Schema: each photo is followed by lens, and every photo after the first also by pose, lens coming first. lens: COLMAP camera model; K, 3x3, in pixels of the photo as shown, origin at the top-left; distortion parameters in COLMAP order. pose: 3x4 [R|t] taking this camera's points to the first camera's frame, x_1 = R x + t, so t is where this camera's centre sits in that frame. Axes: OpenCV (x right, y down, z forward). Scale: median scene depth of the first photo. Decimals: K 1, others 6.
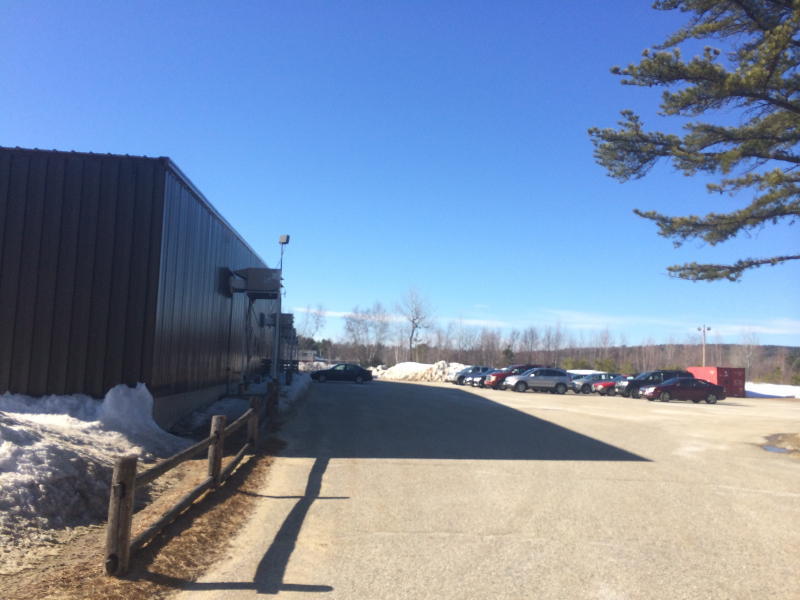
lens RADIAL K [[699.8, 0, 400.0], [0, 699.8, 300.0], [0, 0, 1]] dist [0.045747, -0.002107]
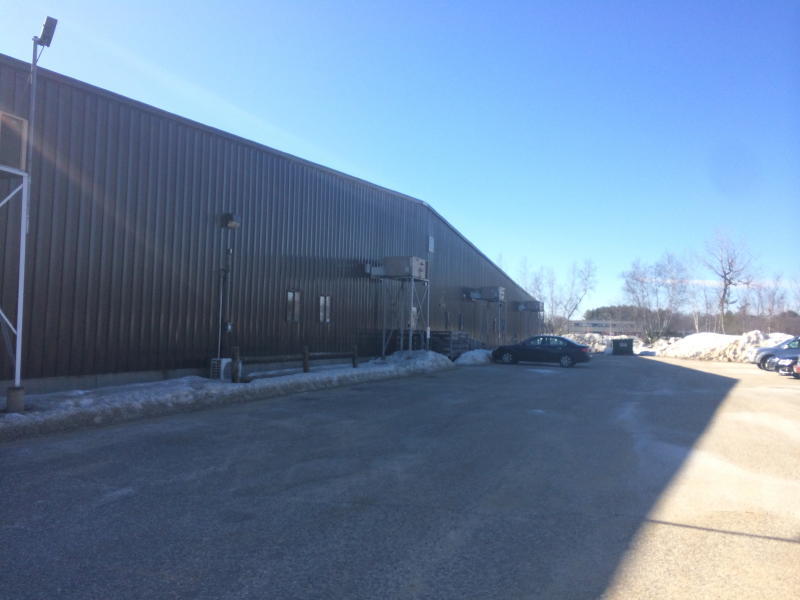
lens RADIAL K [[699.8, 0, 400.0], [0, 699.8, 300.0], [0, 0, 1]] dist [0.045747, -0.002107]
pose [[0.889443, -0.029747, -0.456077, 0.064509], [0.047924, 0.998449, 0.028338, 0.021375], [0.454527, -0.047062, 0.889489, 0.233798]]
